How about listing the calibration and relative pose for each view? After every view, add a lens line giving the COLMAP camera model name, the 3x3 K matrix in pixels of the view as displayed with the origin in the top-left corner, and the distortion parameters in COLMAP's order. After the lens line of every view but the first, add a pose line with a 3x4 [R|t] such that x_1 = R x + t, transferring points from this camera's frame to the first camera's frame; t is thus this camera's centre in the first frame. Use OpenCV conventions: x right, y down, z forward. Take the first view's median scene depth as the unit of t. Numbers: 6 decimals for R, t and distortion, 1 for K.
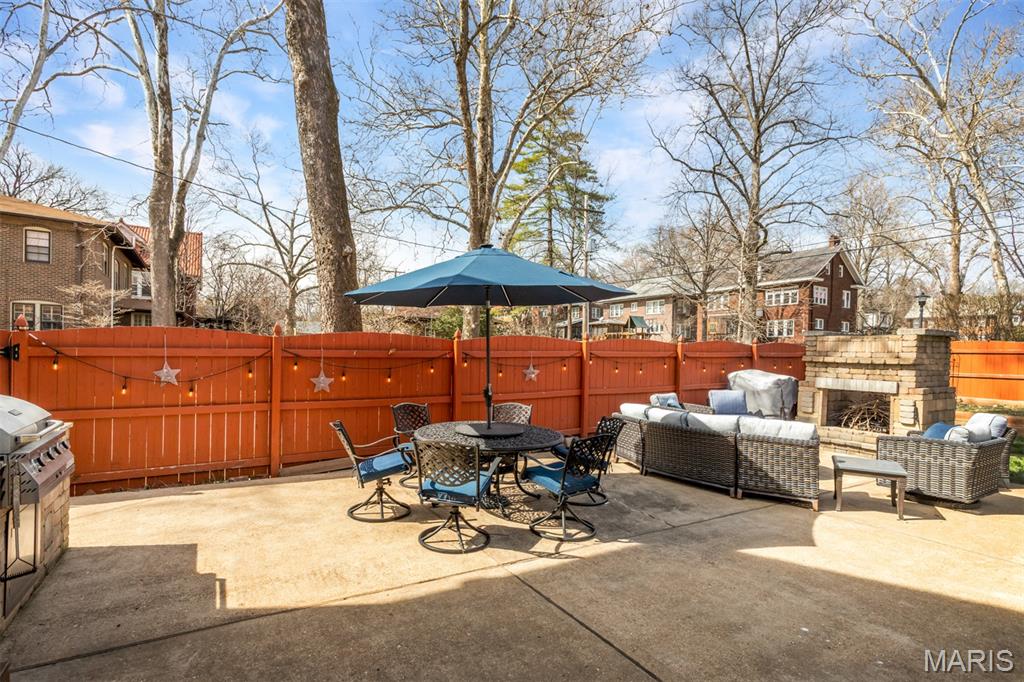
lens RADIAL K [[507.9, 0, 514.6], [0, 507.9, 359.2], [0, 0, 1]] dist [0.010084, 0.001096]
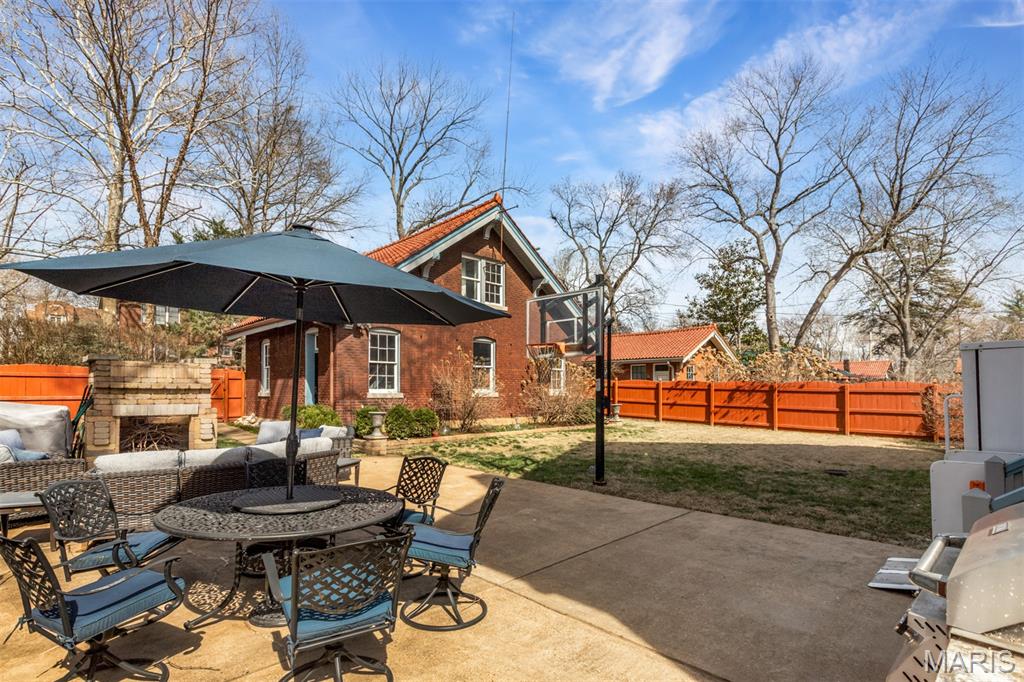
lens RADIAL K [[507.5, 0, 493.7], [0, 507.5, 383.6], [0, 0, 1]] dist [-0.001425, 0.000459]
pose [[-0.213948, -0.012293, 0.976768, -0.205652], [0.002967, 0.999908, 0.013234, -0.006058], [-0.976841, 0.005729, -0.213892, 0.240426]]
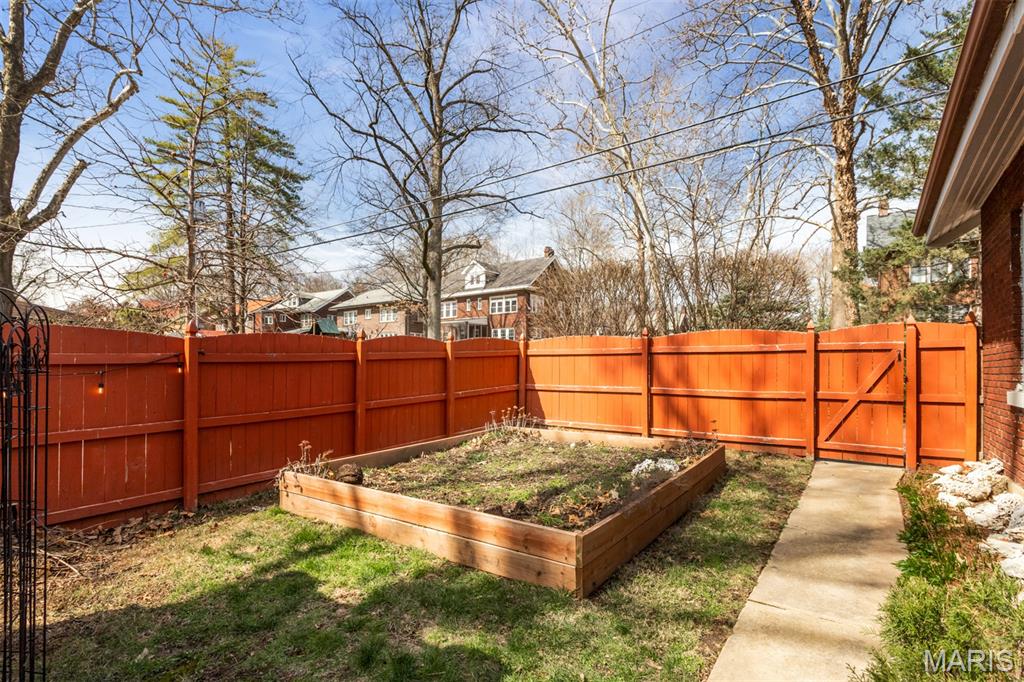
lens RADIAL K [[498.9, 0, 512.0], [0, 498.9, 357.2], [0, 0, 1]] dist [0.000404, 0.000652]
pose [[0.914728, -0.009377, 0.403961, 0.407380], [0.020806, 0.999498, -0.023912, 0.004099], [-0.403533, 0.030278, 0.914464, 0.324675]]
